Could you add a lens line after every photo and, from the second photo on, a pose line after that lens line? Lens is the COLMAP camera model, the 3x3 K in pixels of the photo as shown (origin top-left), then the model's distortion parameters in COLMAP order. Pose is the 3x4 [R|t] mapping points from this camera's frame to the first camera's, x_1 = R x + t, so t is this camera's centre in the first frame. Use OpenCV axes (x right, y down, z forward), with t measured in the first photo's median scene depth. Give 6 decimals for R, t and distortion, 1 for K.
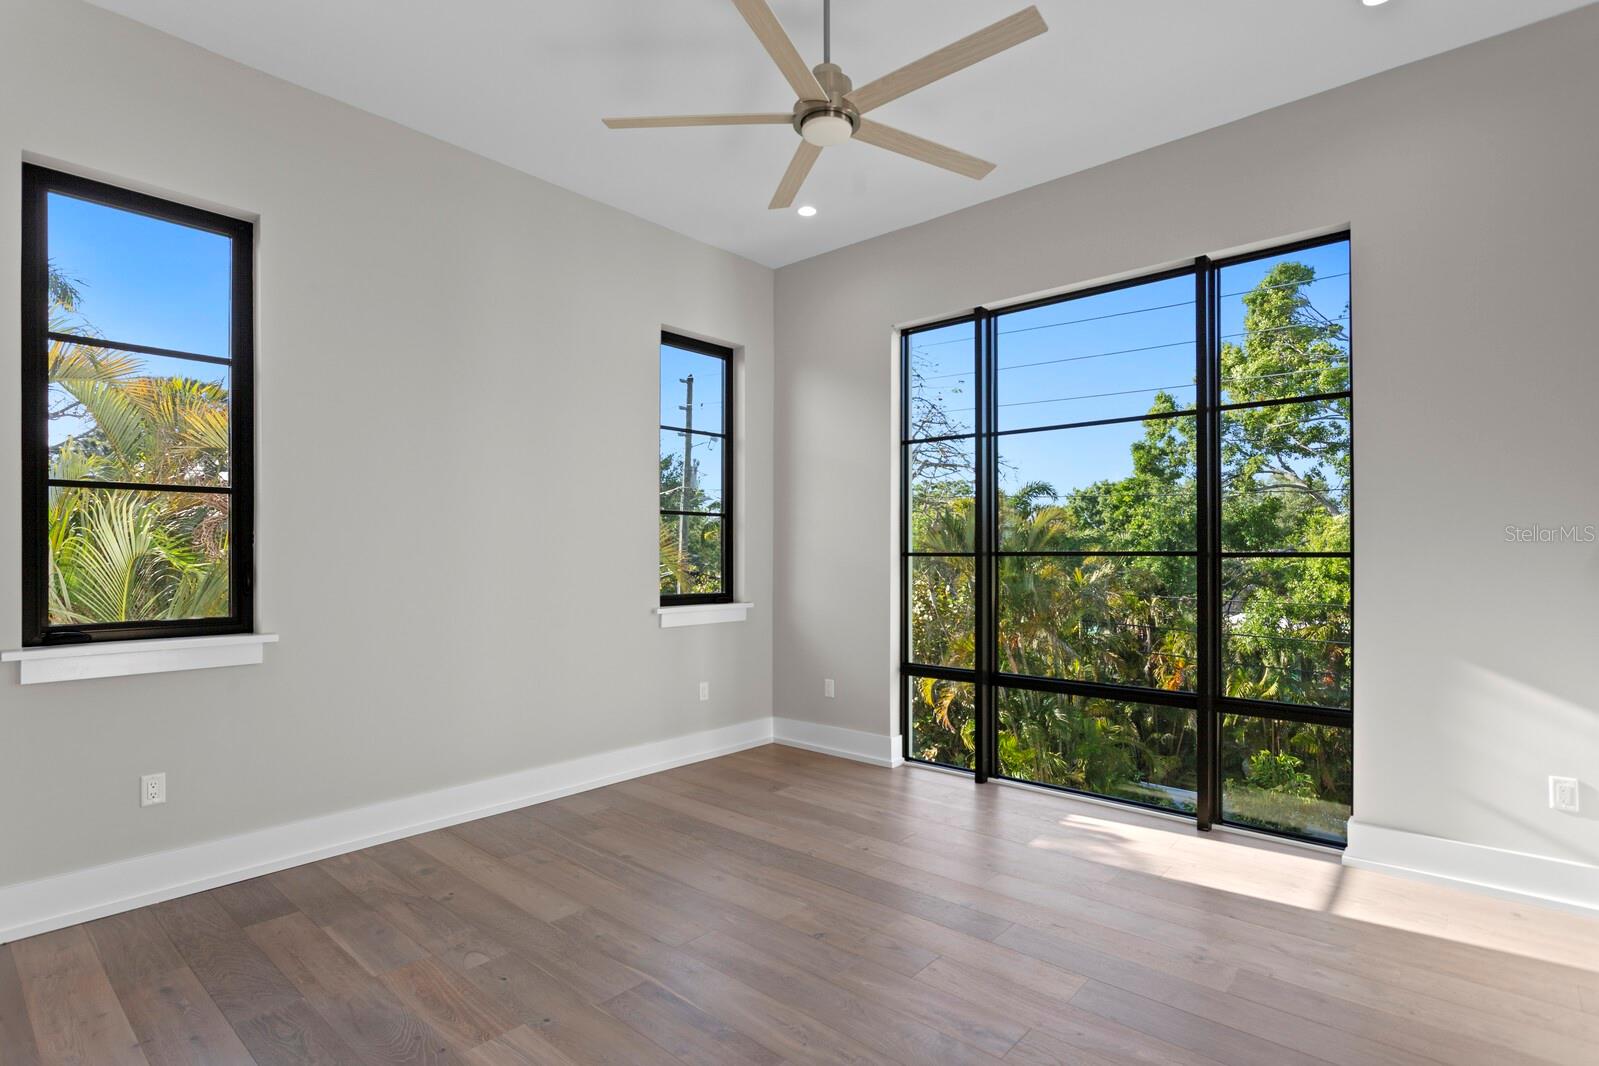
lens RADIAL K [[781.8, 0, 800.4], [0, 781.8, 552.4], [0, 0, 1]] dist [0.044584, -0.015752]
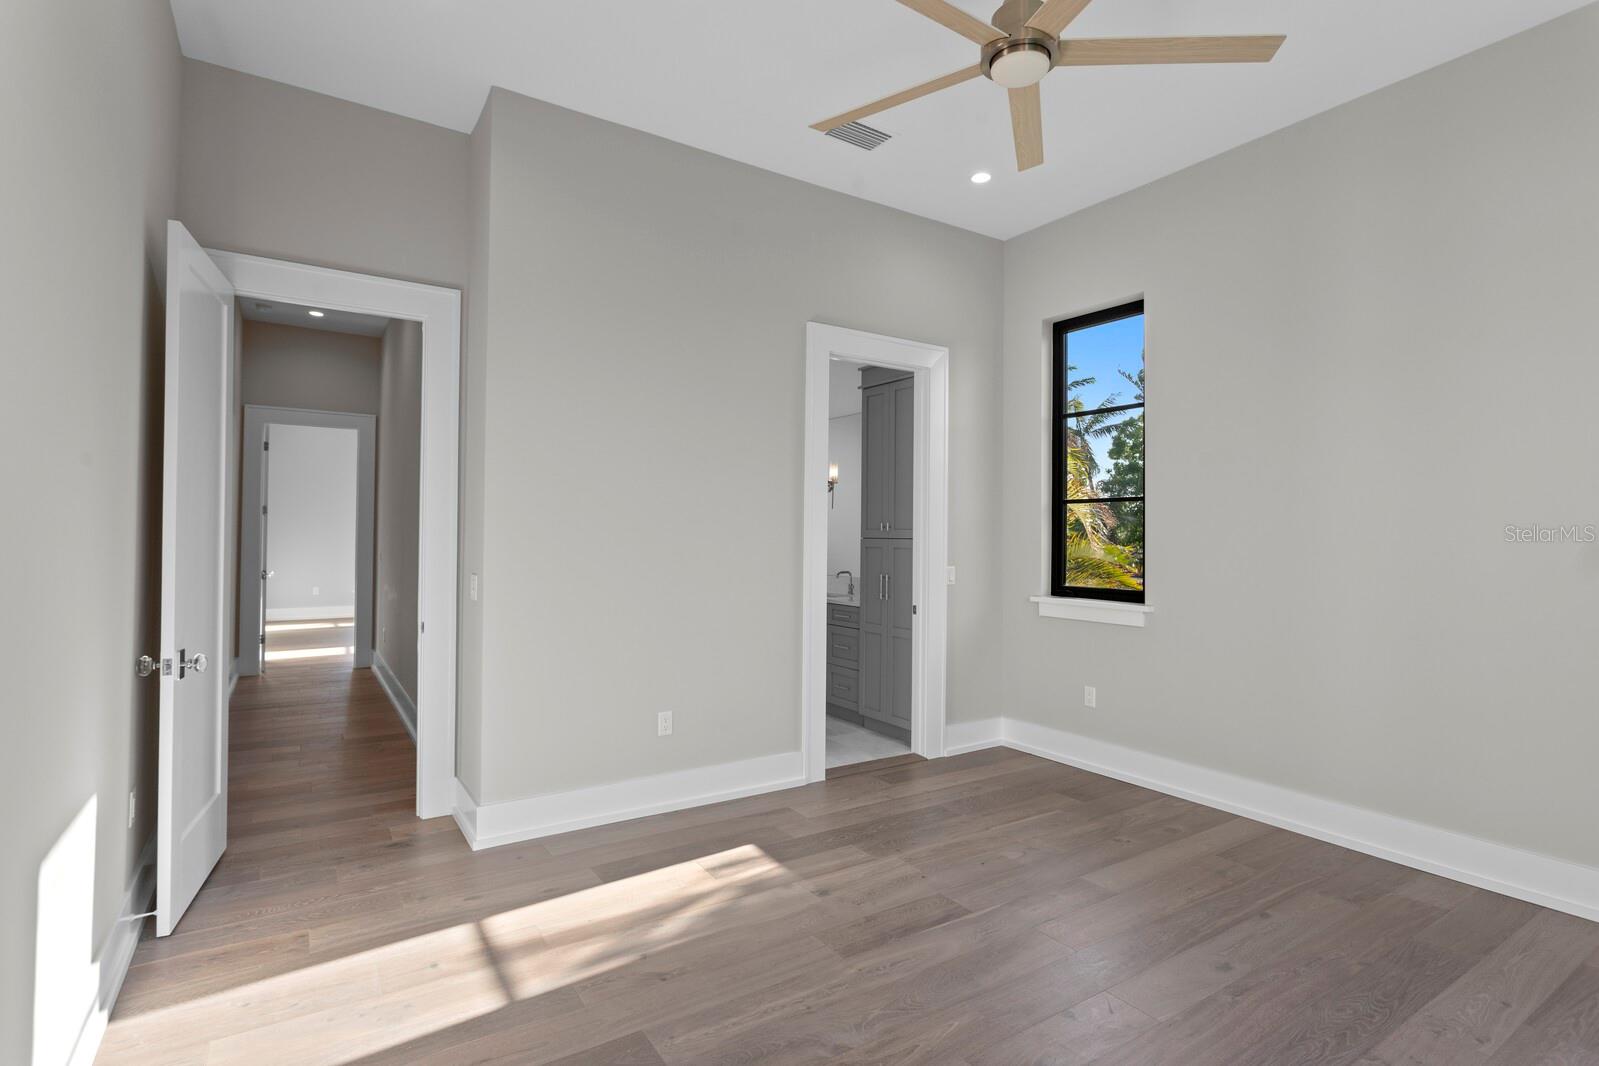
lens RADIAL K [[787.0, 0, 795.5], [0, 787.0, 530.5], [0, 0, 1]] dist [-0.003363, 0.001171]
pose [[-0.271005, -0.016722, -0.962433, 0.835461], [-0.005831, 0.999859, -0.015730, 0.003633], [0.962560, 0.001349, -0.271065, 0.898040]]
